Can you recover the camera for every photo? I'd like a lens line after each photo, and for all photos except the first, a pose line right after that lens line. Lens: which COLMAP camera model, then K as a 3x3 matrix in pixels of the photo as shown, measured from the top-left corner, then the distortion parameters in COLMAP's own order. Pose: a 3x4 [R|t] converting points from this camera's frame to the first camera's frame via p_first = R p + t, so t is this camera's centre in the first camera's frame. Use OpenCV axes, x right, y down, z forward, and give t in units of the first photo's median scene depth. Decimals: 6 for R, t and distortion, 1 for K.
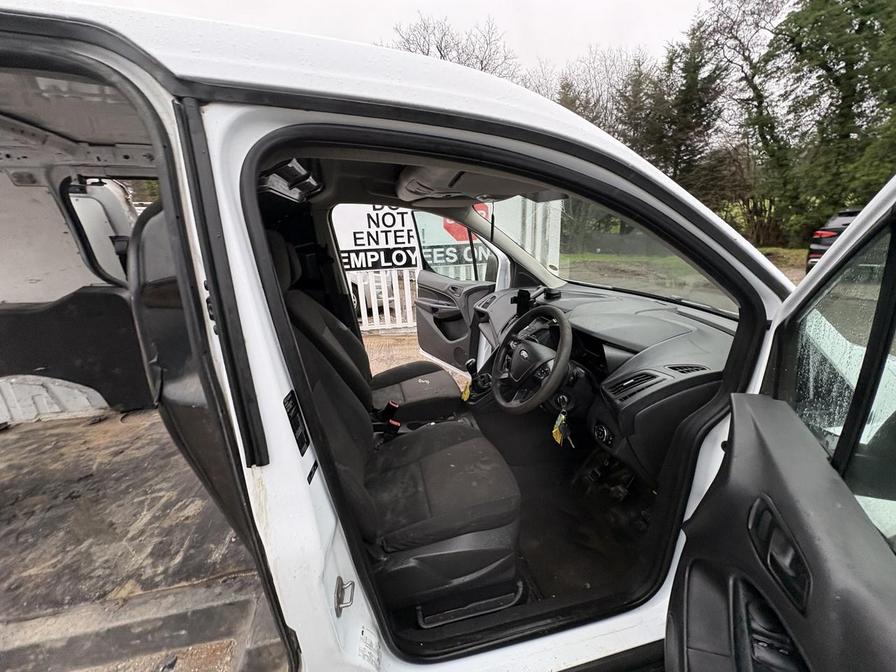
lens RADIAL K [[356.0, 0, 443.2], [0, 356.0, 335.3], [0, 0, 1]] dist [0.001094, -0.000154]
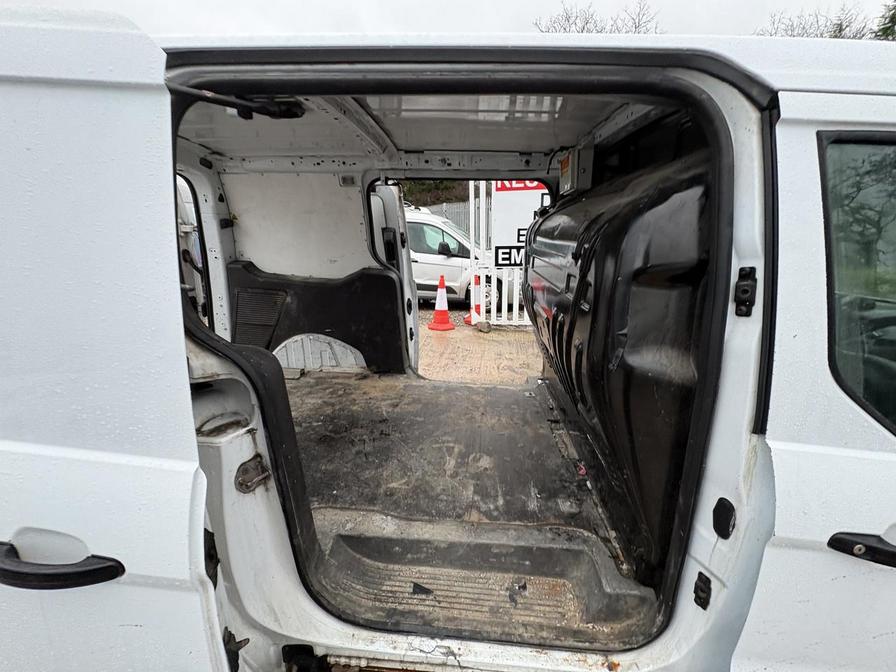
lens RADIAL K [[356.0, 0, 448.0], [0, 356.0, 336.4], [0, 0, 1]] dist [0.001094, -0.000154]
pose [[0.958292, 0.103987, -0.266200, -0.527012], [-0.101647, 0.994564, 0.022591, 0.059006], [0.267102, 0.005410, 0.963653, -0.153865]]
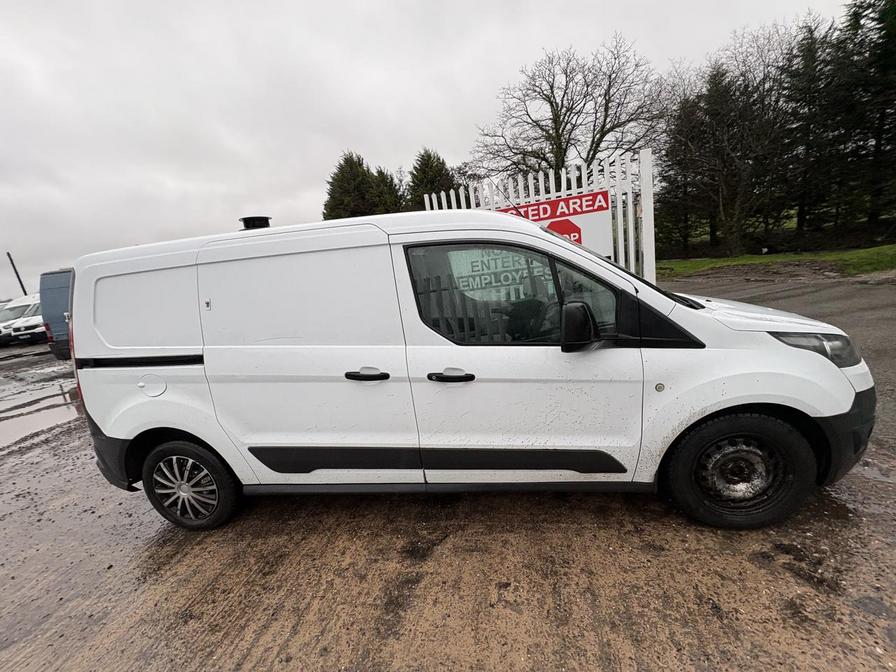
lens RADIAL K [[356.0, 0, 448.7], [0, 356.0, 335.9], [0, 0, 1]] dist [0.001094, -0.000154]
pose [[0.933608, -0.018876, -0.357798, 0.519721], [-0.000835, 0.998494, -0.054856, 0.211054], [0.358294, 0.051513, 0.932186, -0.921245]]
